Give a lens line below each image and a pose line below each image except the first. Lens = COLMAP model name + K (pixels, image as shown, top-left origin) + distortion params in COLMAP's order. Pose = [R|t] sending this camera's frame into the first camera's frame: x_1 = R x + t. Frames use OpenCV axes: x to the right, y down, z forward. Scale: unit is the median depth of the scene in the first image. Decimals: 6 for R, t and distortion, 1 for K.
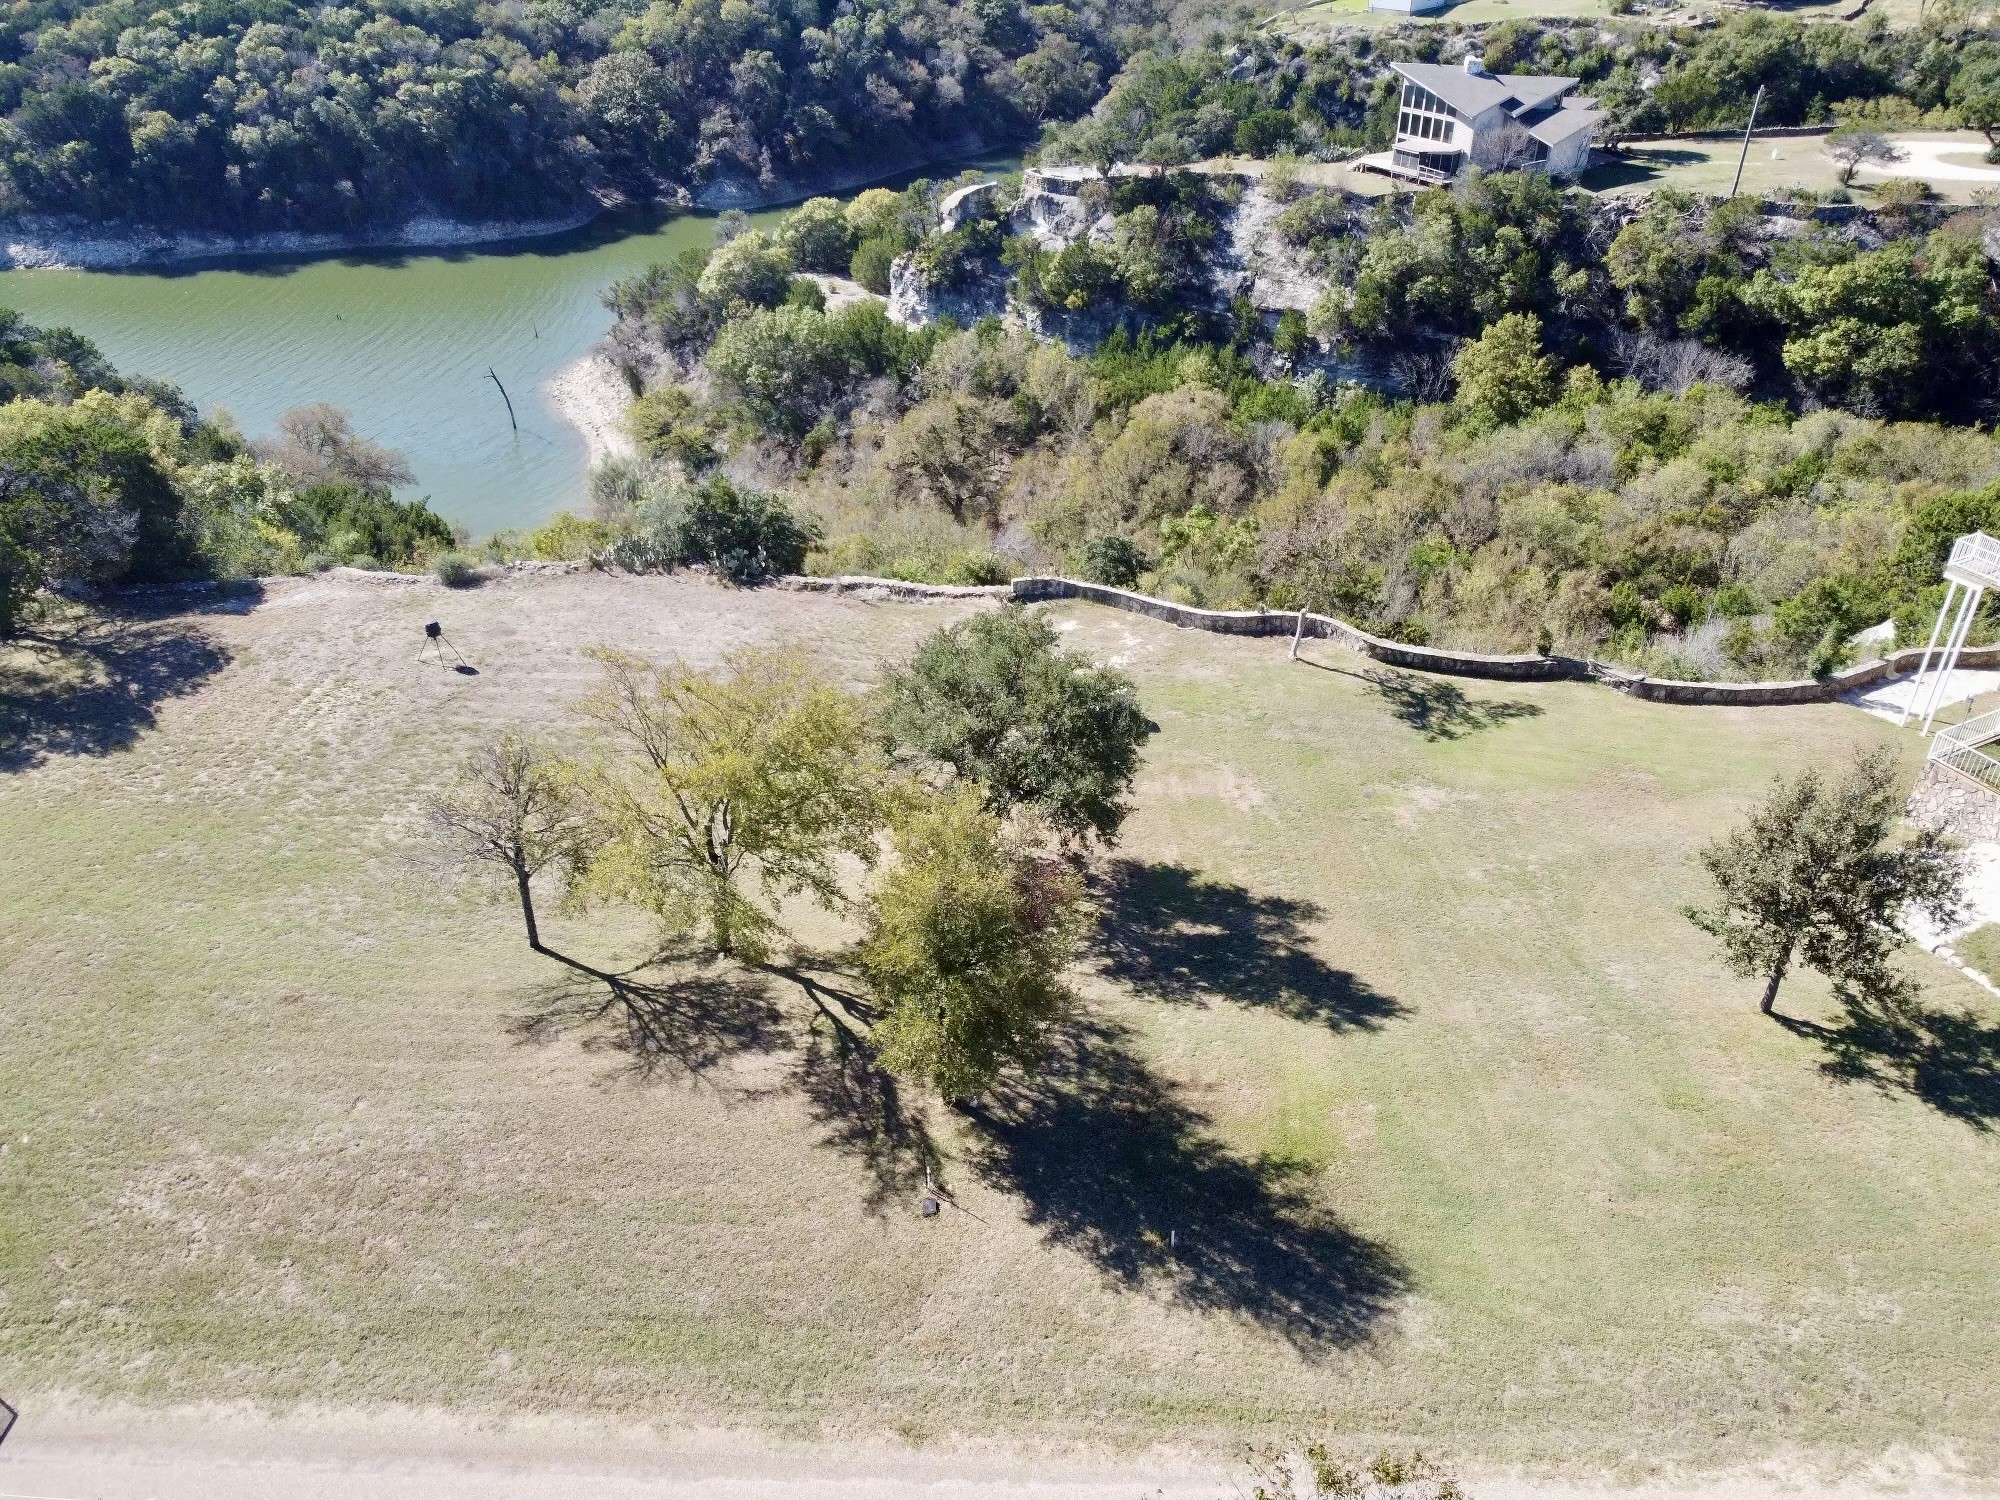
lens RADIAL K [[1472.5, 0, 1000.3], [0, 1472.5, 744.6], [0, 0, 1]] dist [-0.019666, 0.007902]
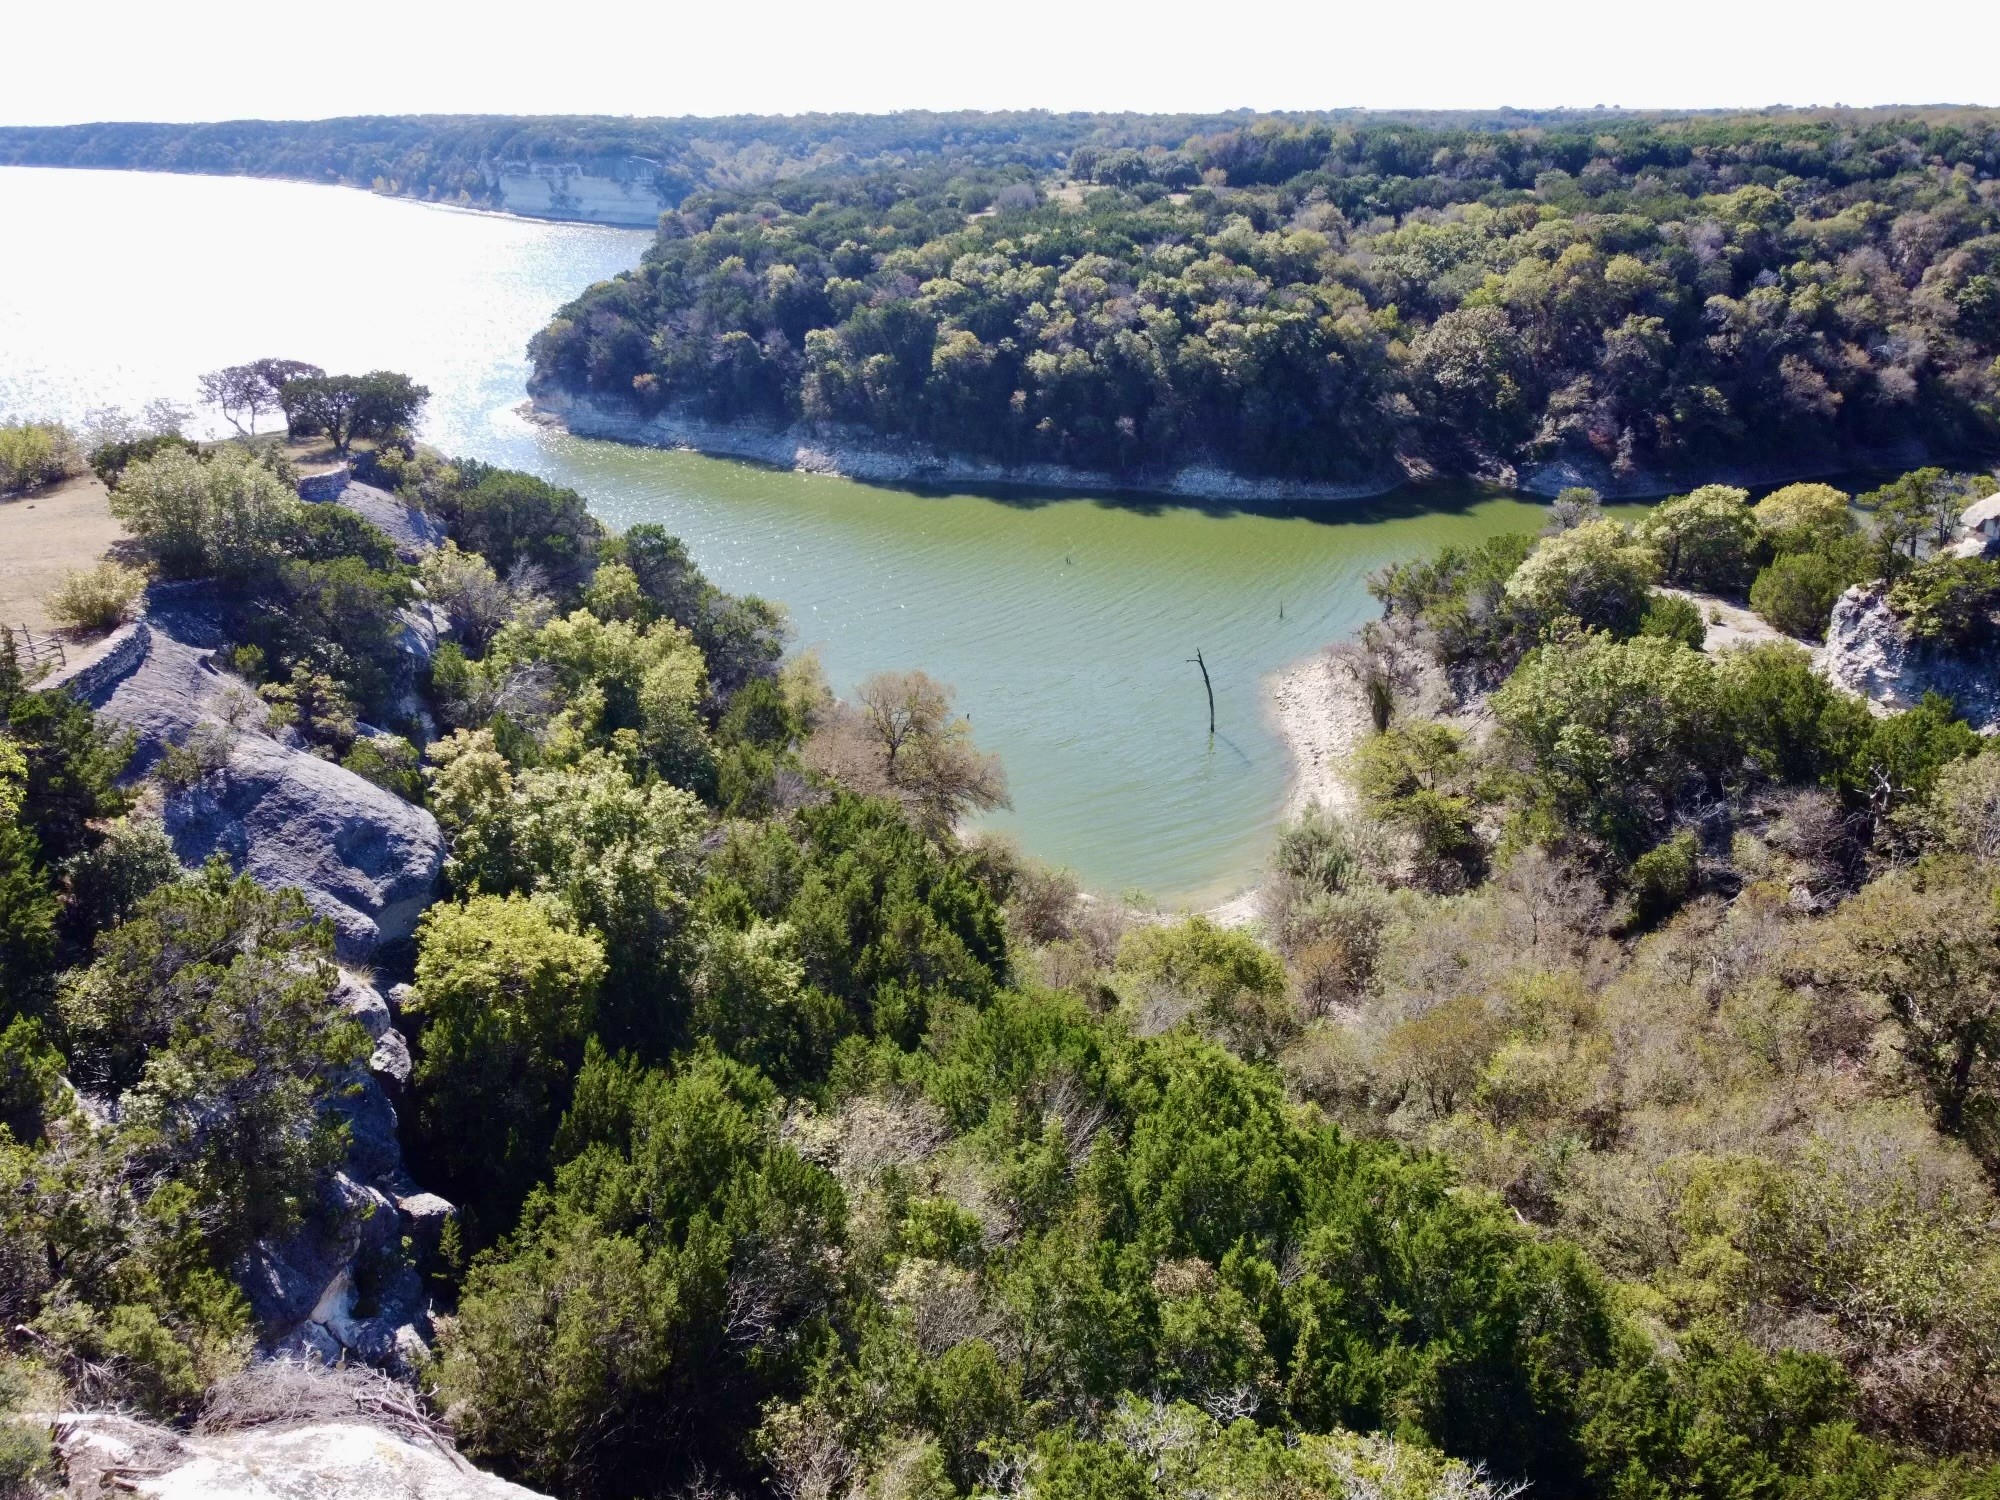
lens RADIAL K [[1472.5, 0, 1005.6], [0, 1472.5, 751.6], [0, 0, 1]] dist [-0.019666, 0.007902]
pose [[0.861770, 0.187194, -0.471499, -0.050253], [-0.267459, 0.957415, -0.108729, -0.072950], [0.431067, 0.219806, 0.875138, 0.228299]]
